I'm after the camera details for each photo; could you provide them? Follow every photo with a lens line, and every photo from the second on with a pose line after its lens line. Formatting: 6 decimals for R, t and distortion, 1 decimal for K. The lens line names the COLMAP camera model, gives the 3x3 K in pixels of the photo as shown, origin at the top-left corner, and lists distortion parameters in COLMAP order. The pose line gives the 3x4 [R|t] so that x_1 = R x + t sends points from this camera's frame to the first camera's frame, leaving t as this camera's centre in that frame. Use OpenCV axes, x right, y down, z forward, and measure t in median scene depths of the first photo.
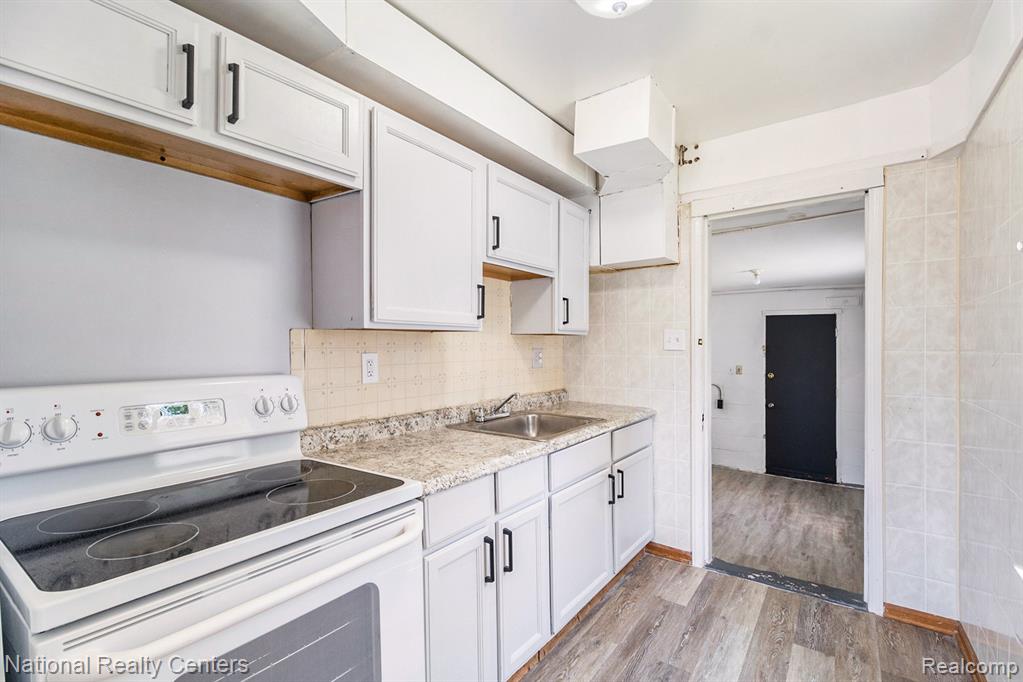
lens RADIAL K [[470.8, 0, 513.3], [0, 470.8, 341.9], [0, 0, 1]] dist [-0.001136, -0.000112]
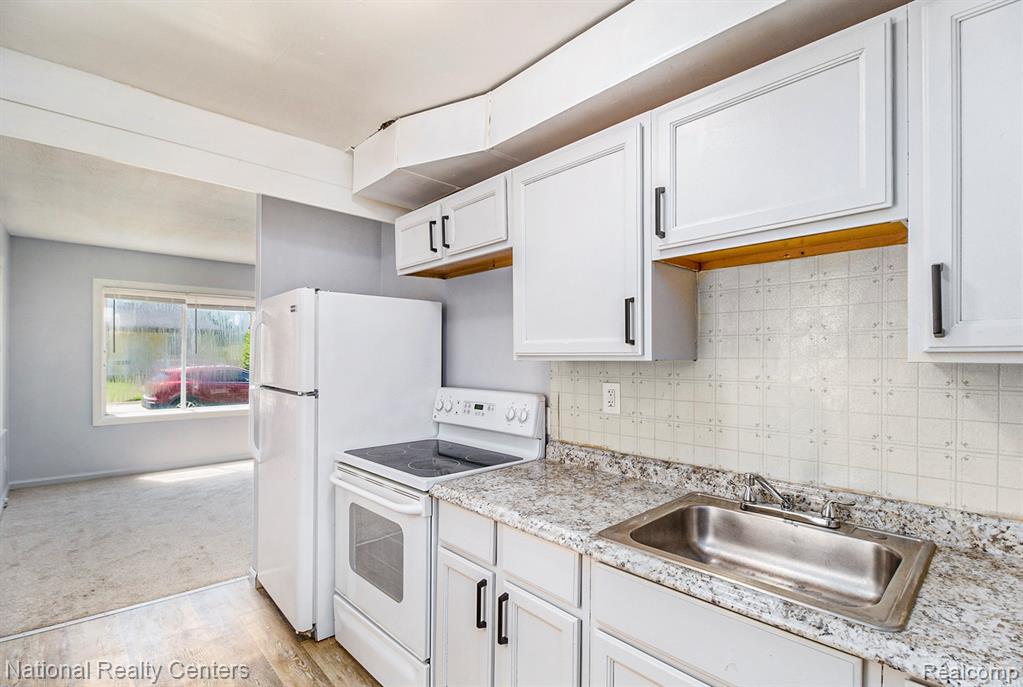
lens RADIAL K [[468.7, 0, 512.9], [0, 468.7, 352.9], [0, 0, 1]] dist [0.000924, 0.000012]
pose [[-0.182988, -0.007875, -0.983084, 0.696653], [0.004941, 0.999948, -0.008929, -0.030993], [0.983103, -0.006491, -0.182940, 0.983310]]
